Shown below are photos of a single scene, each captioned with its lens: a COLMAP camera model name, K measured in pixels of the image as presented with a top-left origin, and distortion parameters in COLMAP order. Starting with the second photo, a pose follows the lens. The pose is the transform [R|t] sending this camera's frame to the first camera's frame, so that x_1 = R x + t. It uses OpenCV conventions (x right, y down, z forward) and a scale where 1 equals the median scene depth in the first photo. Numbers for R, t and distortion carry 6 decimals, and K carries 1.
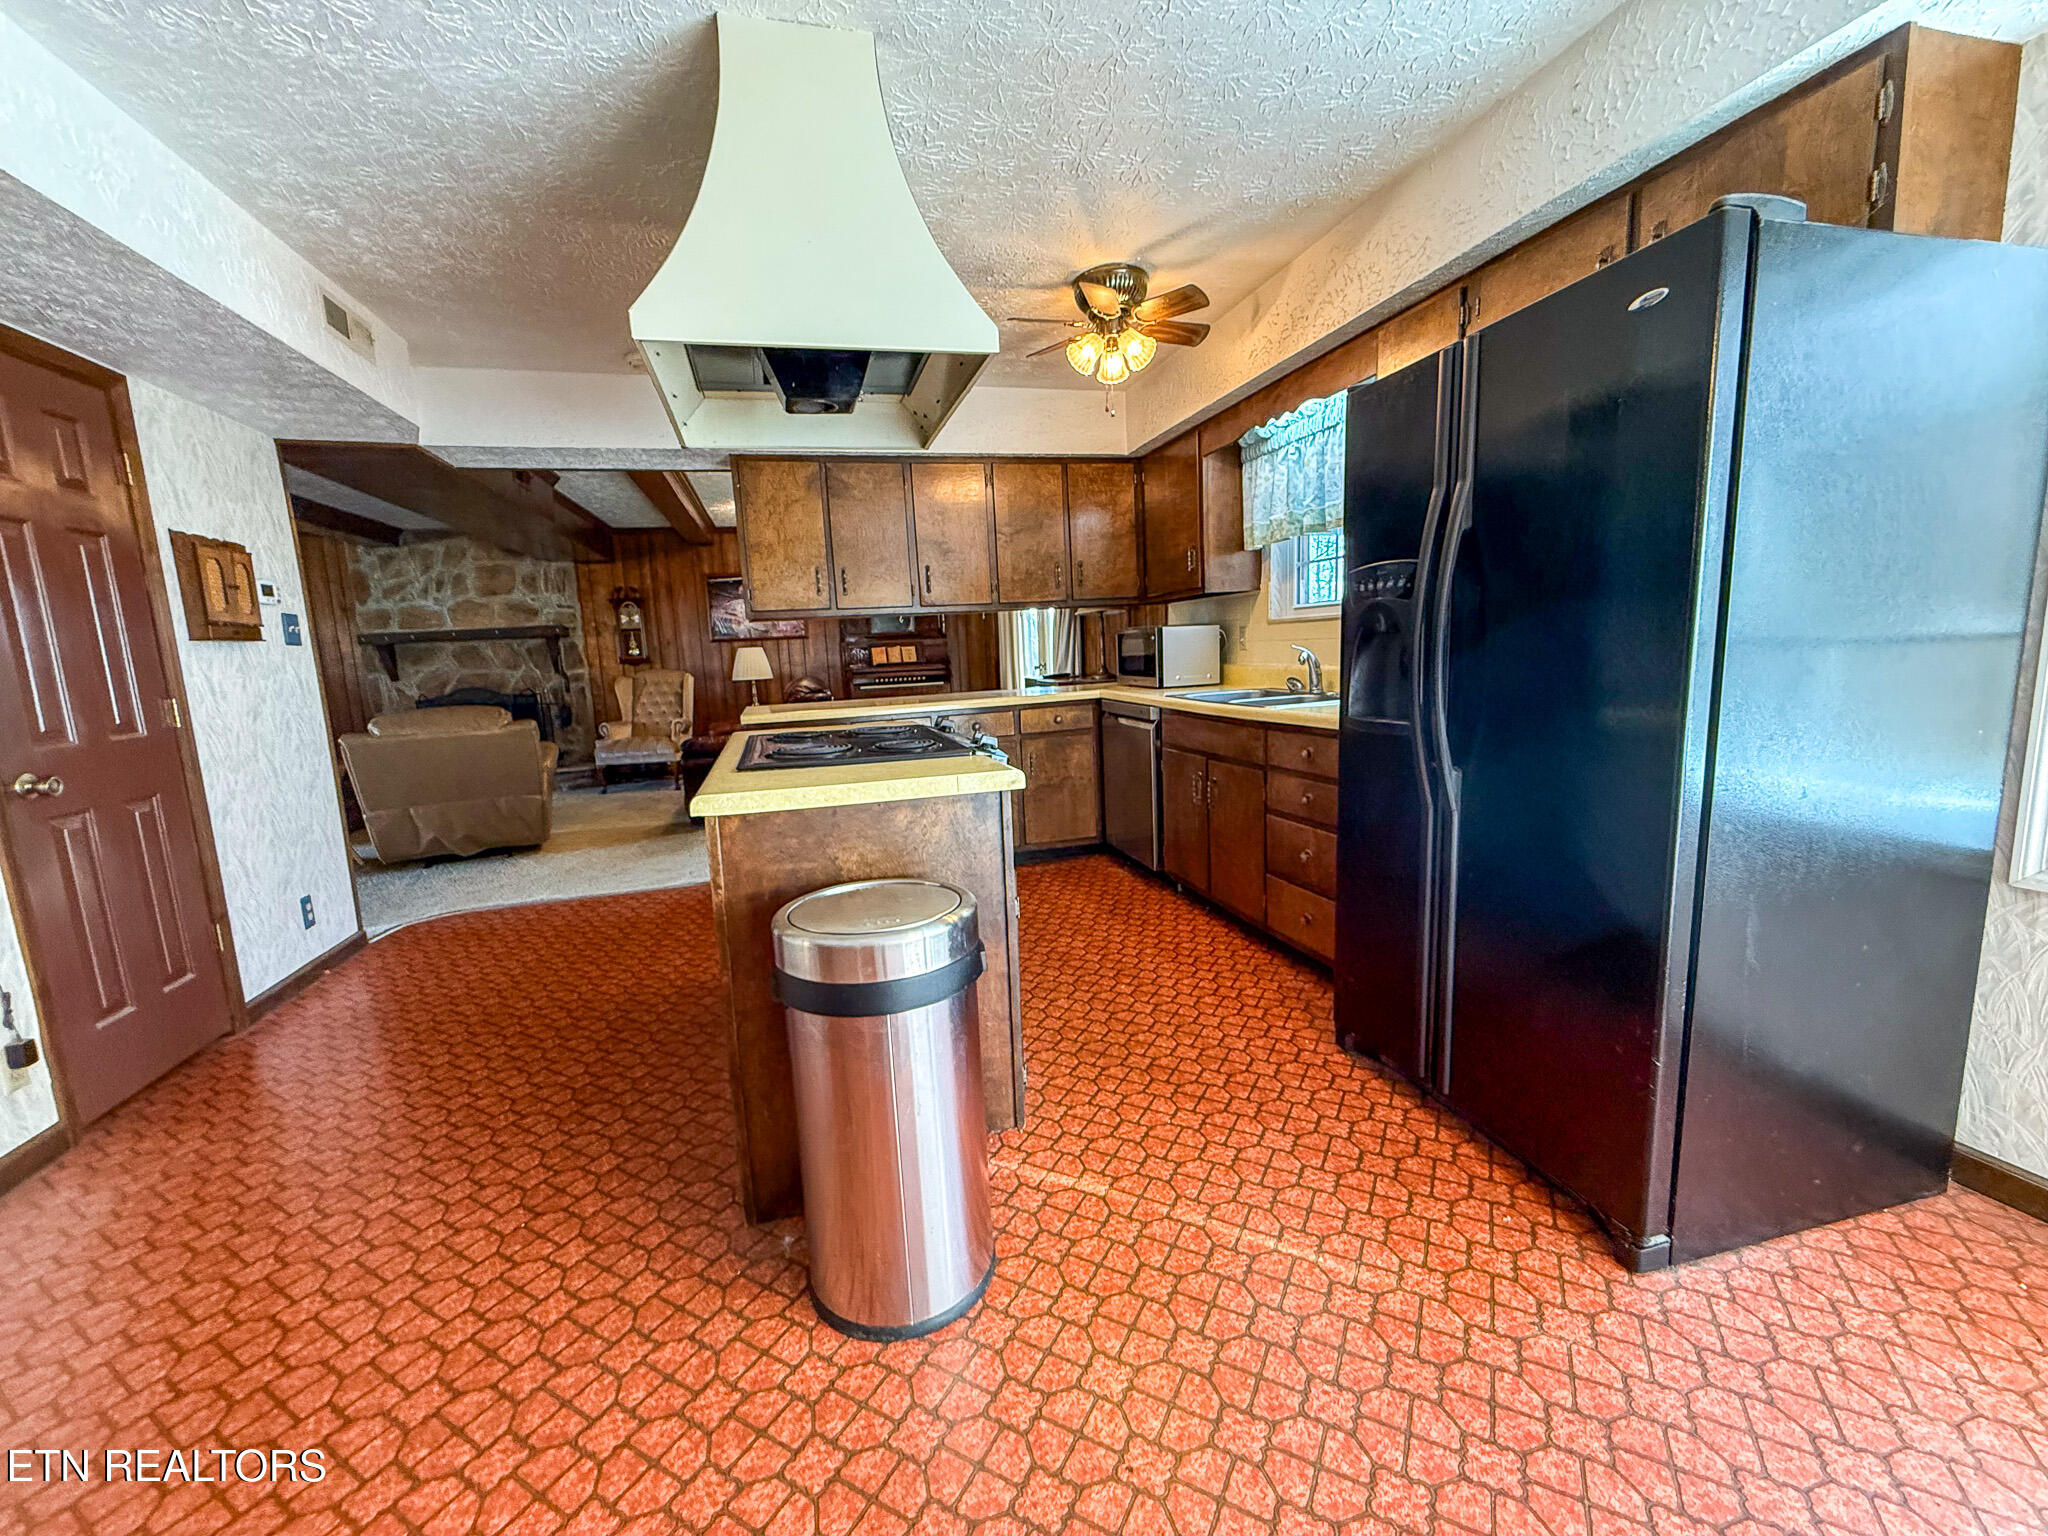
lens RADIAL K [[816.1, 0, 1018.2], [0, 816.1, 768.9], [0, 0, 1]] dist [0.001965, -0.000241]
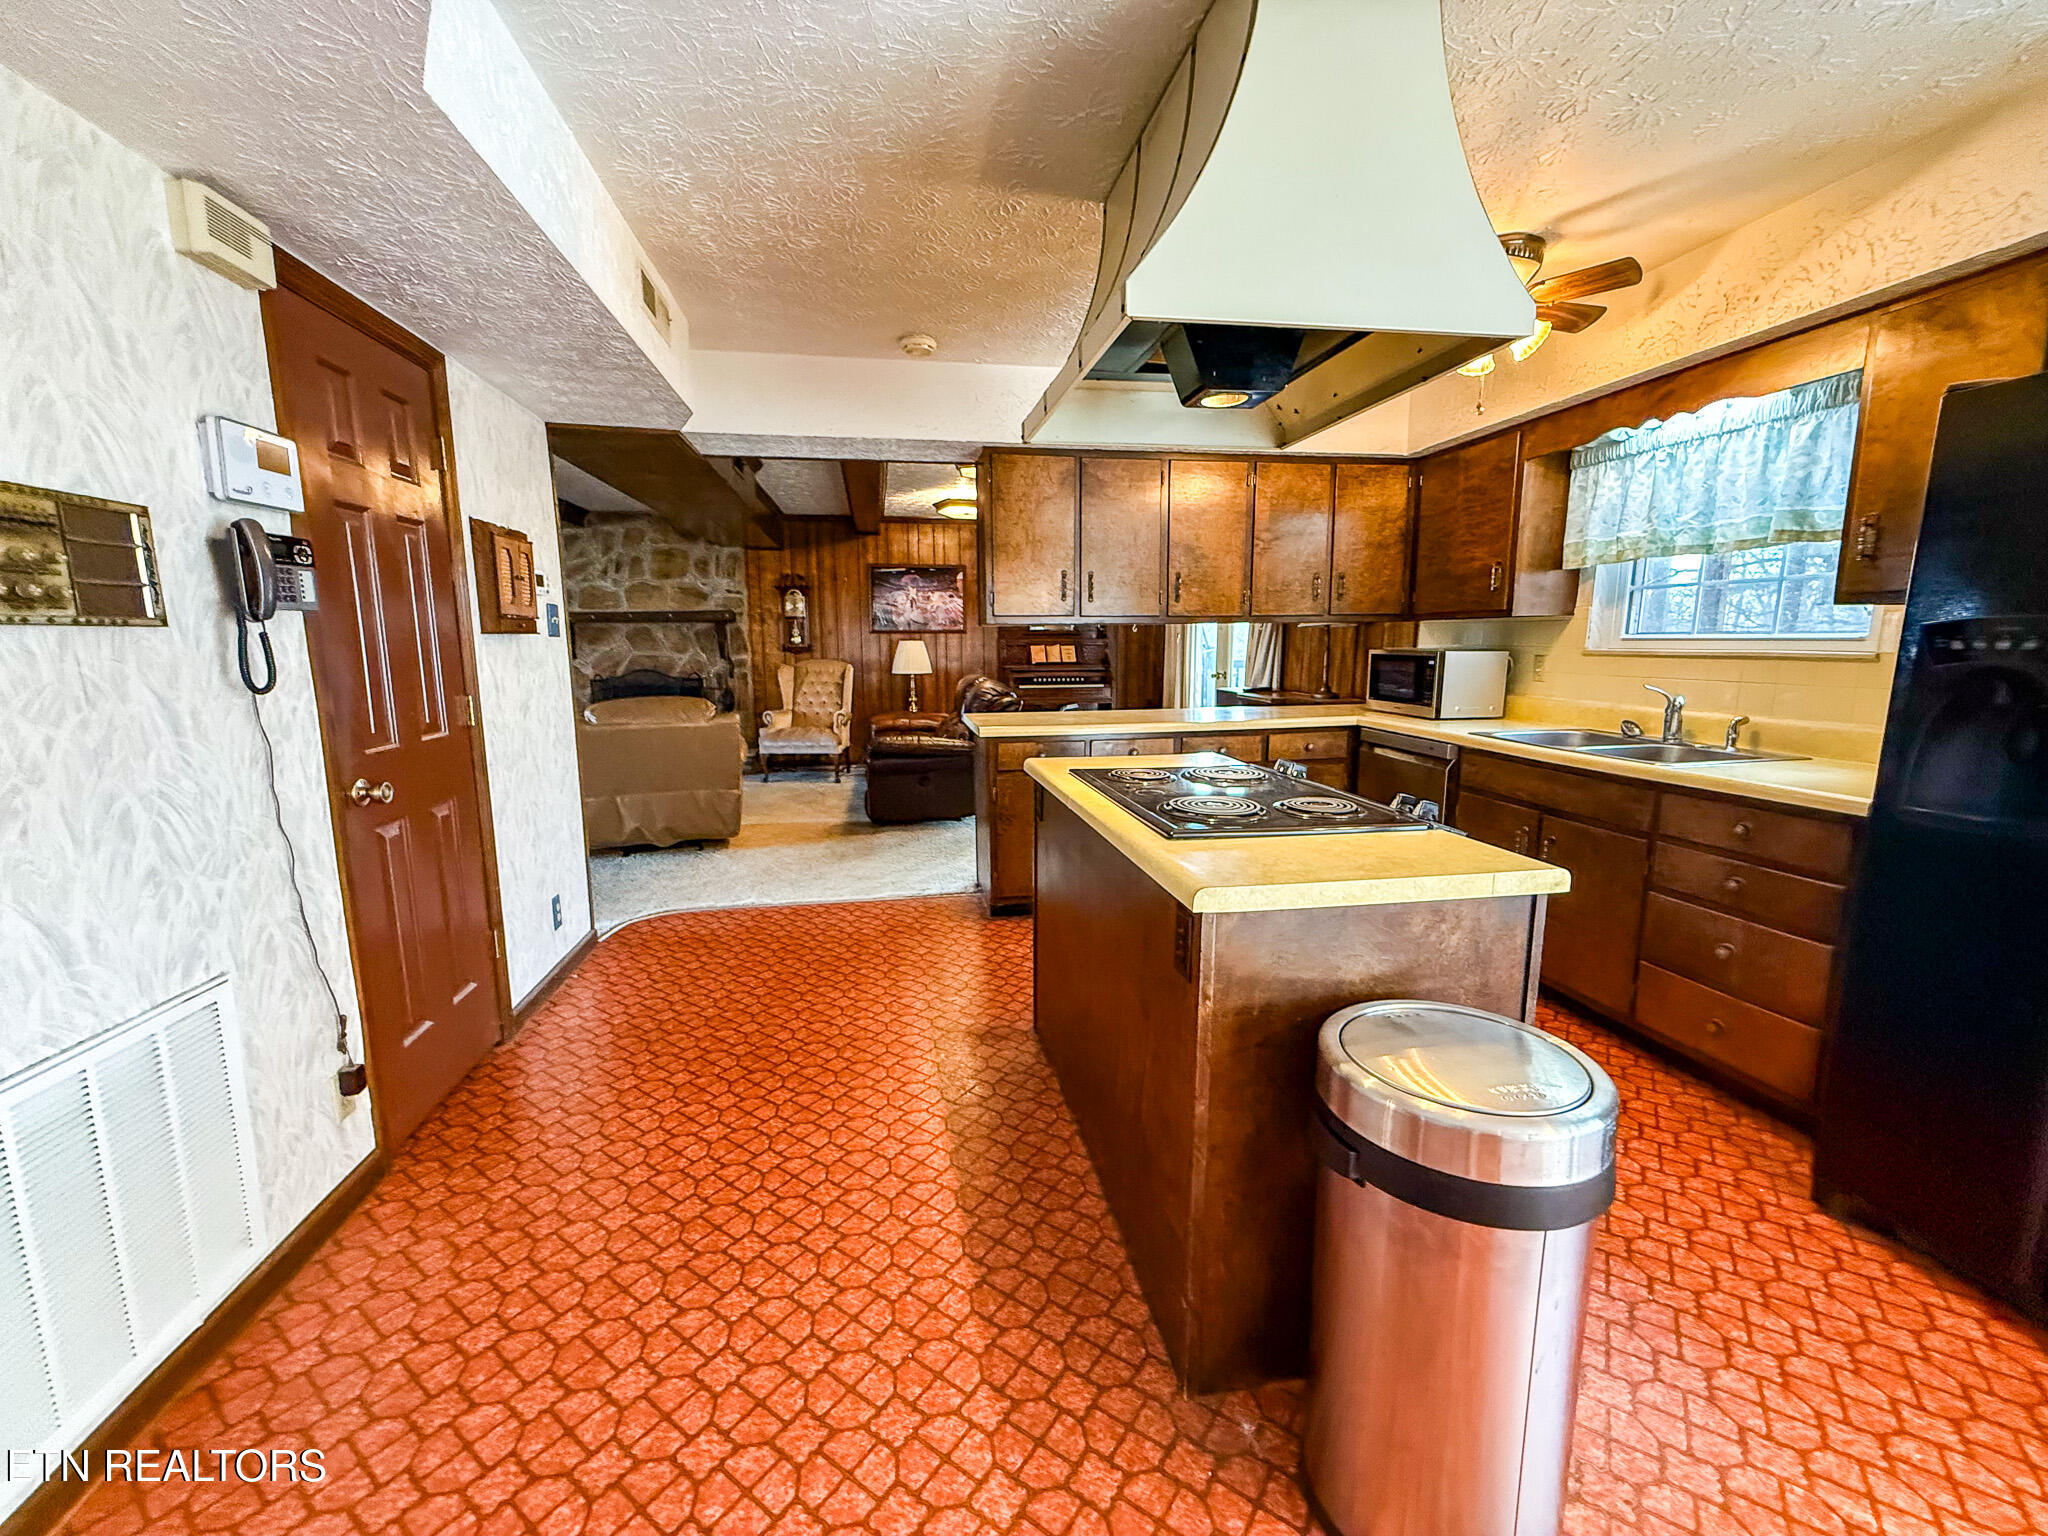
lens RADIAL K [[816.1, 0, 1021.6], [0, 816.1, 769.8], [0, 0, 1]] dist [0.001965, -0.000241]
pose [[0.993867, 0.058143, -0.094062, -0.245348], [-0.056968, 0.998261, 0.015128, -0.041396], [0.094778, -0.009677, 0.995451, 0.090194]]
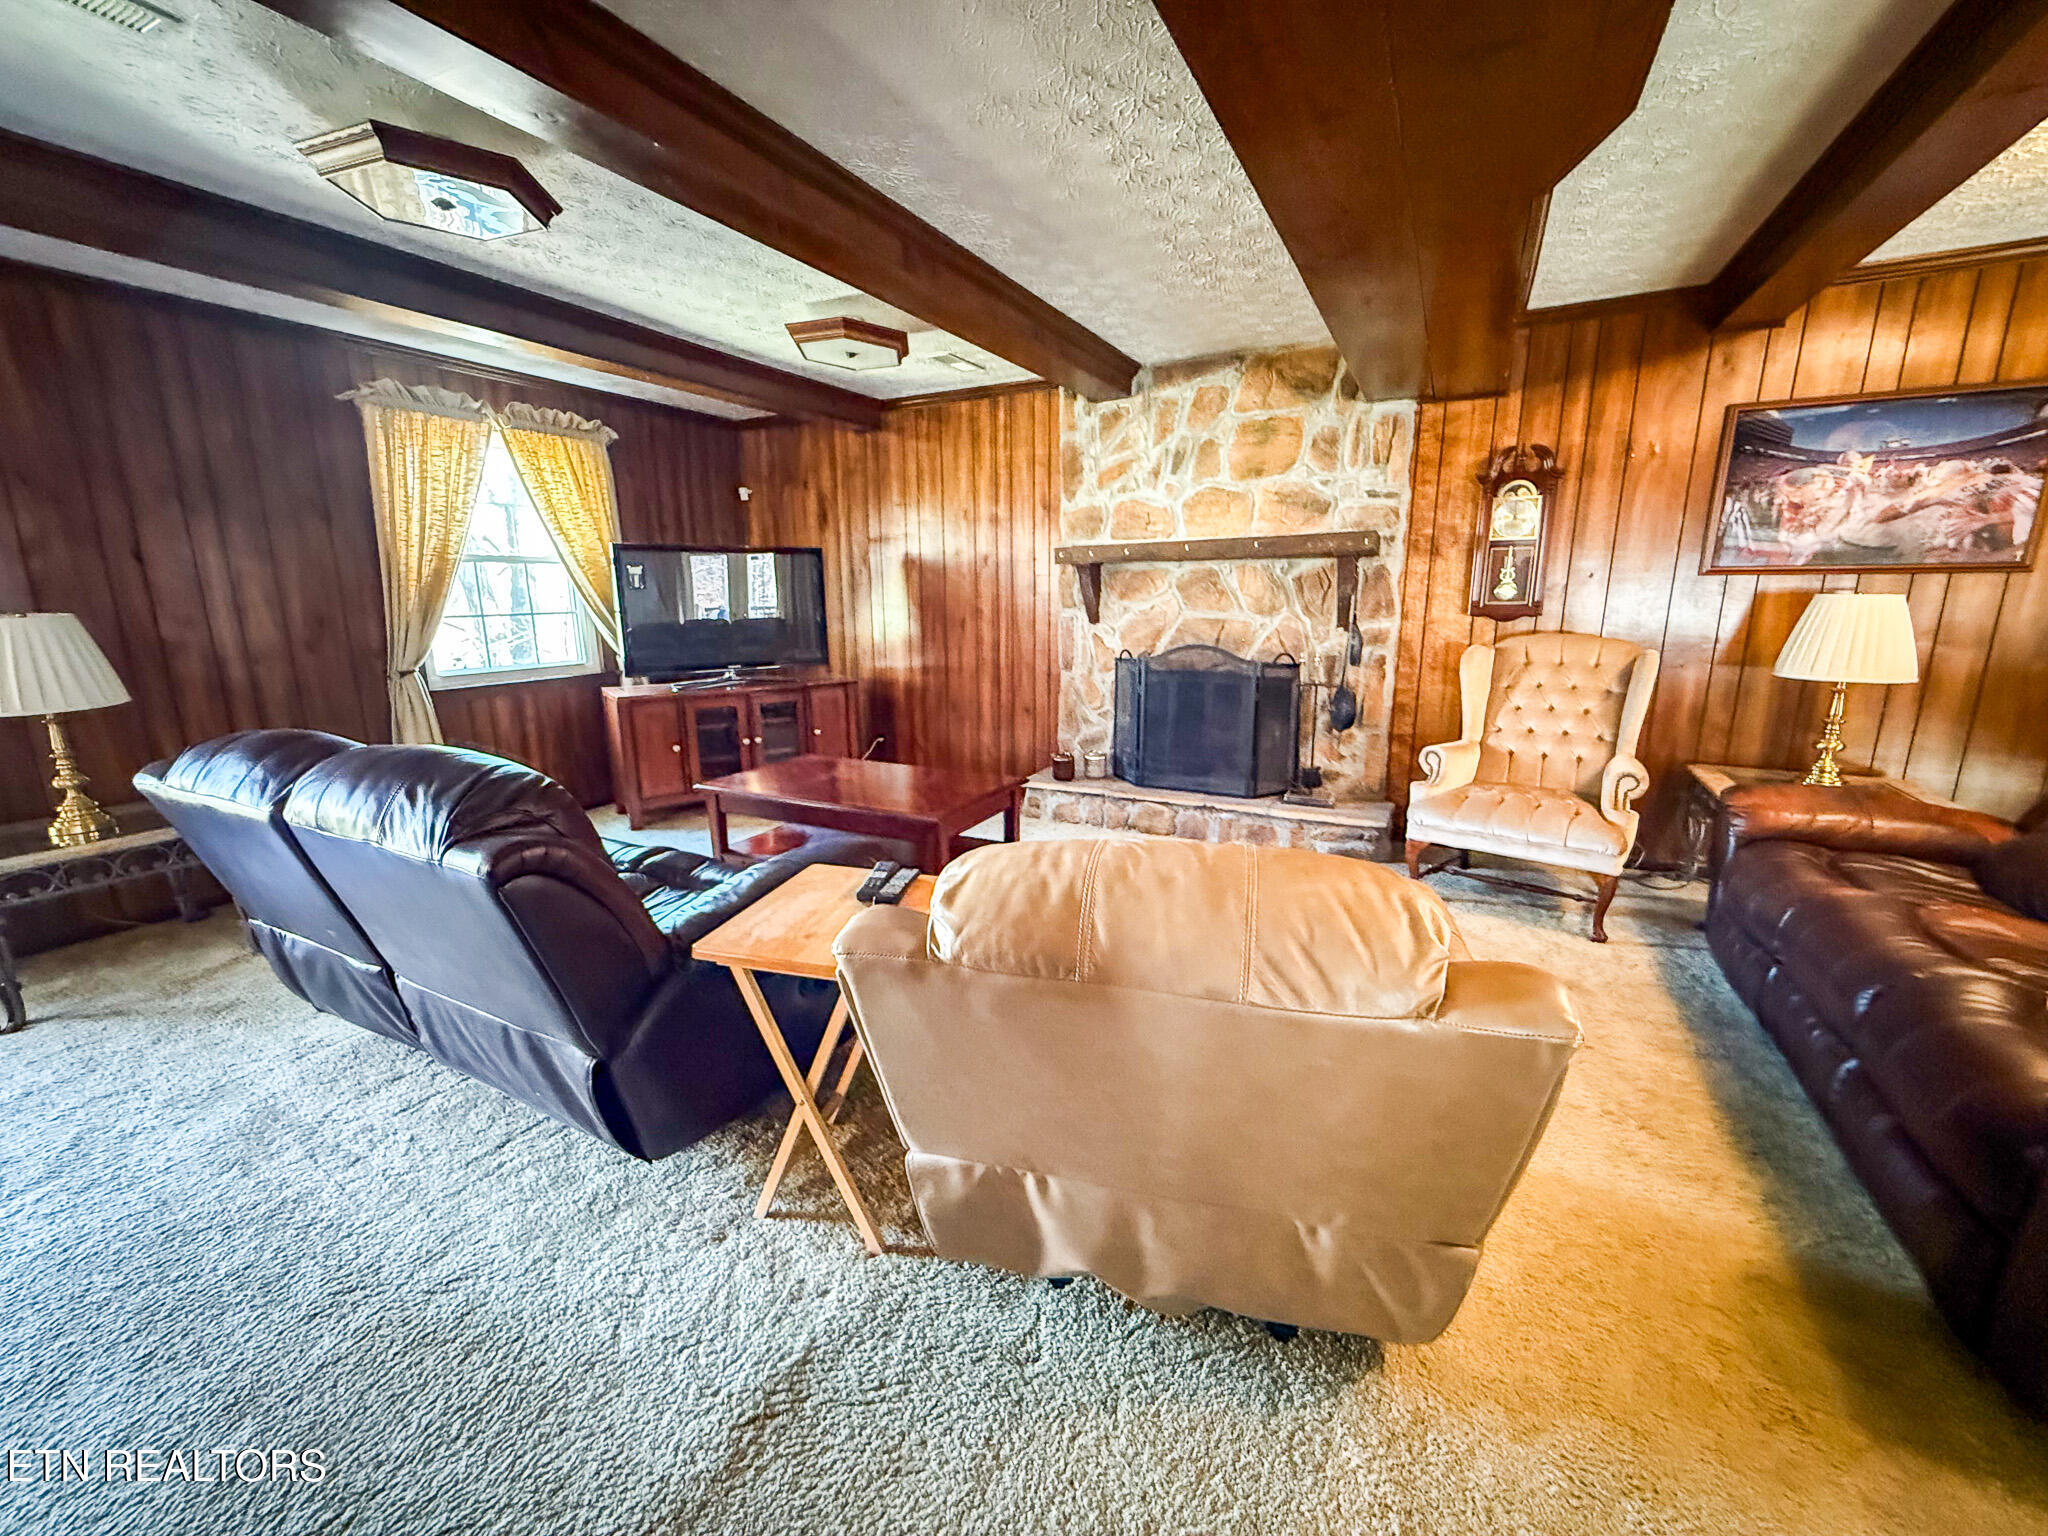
lens RADIAL K [[816.1, 0, 1020.8], [0, 816.1, 767.6], [0, 0, 1]] dist [0.001965, -0.000241]
pose [[0.726172, 0.186267, -0.661799, -0.888175], [-0.128088, 0.982400, 0.135955, -0.185060], [0.675476, -0.013958, 0.737250, 1.203265]]
